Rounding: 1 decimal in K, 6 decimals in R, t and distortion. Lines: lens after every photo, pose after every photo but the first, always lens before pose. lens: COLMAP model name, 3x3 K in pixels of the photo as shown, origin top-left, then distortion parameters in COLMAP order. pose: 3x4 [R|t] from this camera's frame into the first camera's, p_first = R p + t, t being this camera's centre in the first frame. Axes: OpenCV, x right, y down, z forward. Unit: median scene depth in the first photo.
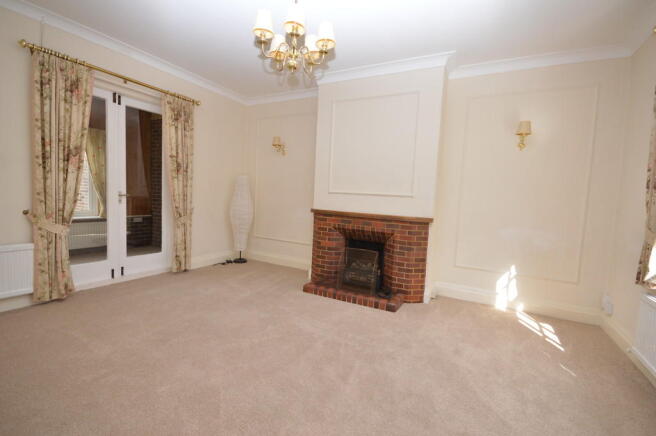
lens RADIAL K [[296.3, 0, 328.0], [0, 296.3, 216.0], [0, 0, 1]] dist [-0.000026, -0.000460]
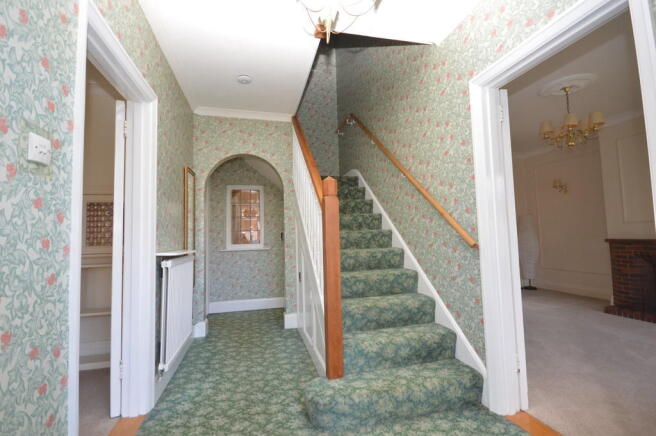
lens RADIAL K [[296.3, 0, 328.4], [0, 296.3, 217.0], [0, 0, 1]] dist [-0.000026, -0.000460]
pose [[0.673387, -0.109166, -0.731185, 0.065401], [0.004623, 0.989640, -0.143496, 0.048463], [0.739275, 0.093248, 0.666916, -0.494725]]
